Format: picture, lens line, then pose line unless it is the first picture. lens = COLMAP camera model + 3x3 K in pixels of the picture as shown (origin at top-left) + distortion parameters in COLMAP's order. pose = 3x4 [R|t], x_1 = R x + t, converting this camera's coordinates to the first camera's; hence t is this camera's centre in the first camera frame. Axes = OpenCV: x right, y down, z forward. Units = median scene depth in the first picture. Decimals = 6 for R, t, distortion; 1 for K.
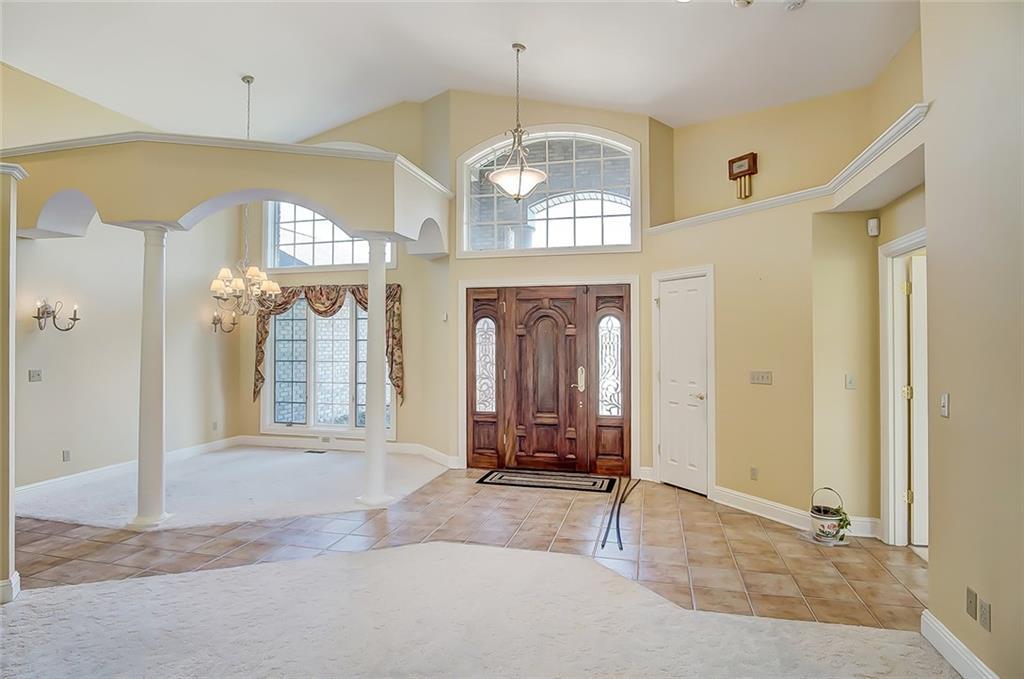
lens RADIAL K [[552.1, 0, 508.6], [0, 552.1, 331.7], [0, 0, 1]] dist [-0.028553, 0.001364]
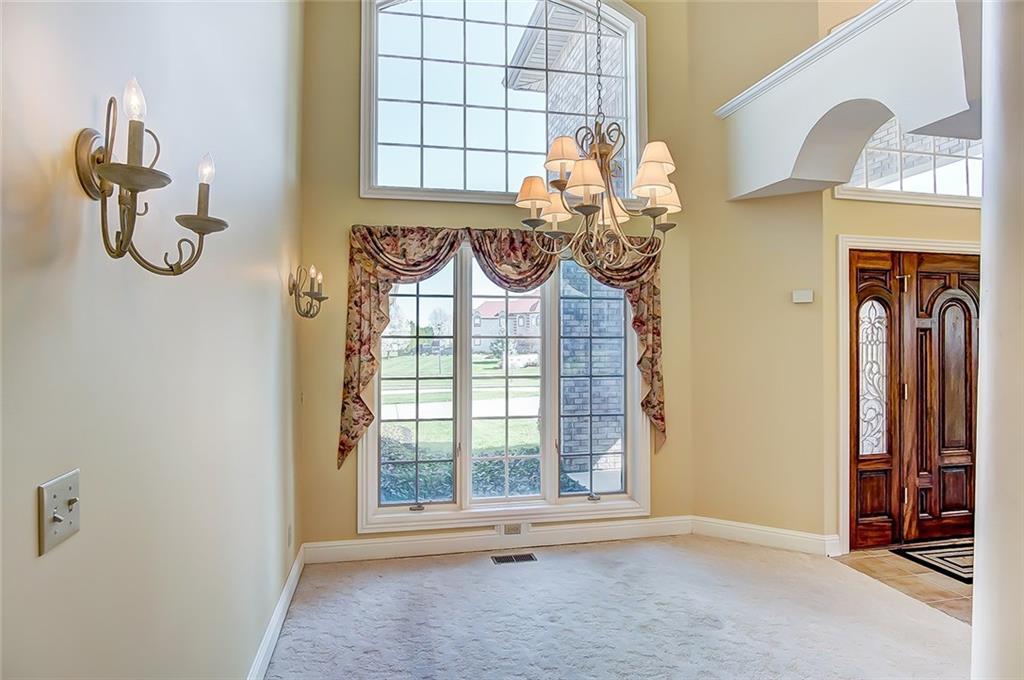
lens RADIAL K [[552.1, 0, 508.6], [0, 552.1, 332.2], [0, 0, 1]] dist [-0.028553, 0.001364]
pose [[0.899027, 0.009683, 0.437785, -0.666436], [-0.007531, 0.999950, -0.006653, 0.017445], [-0.437828, 0.002685, 0.899055, 0.634328]]
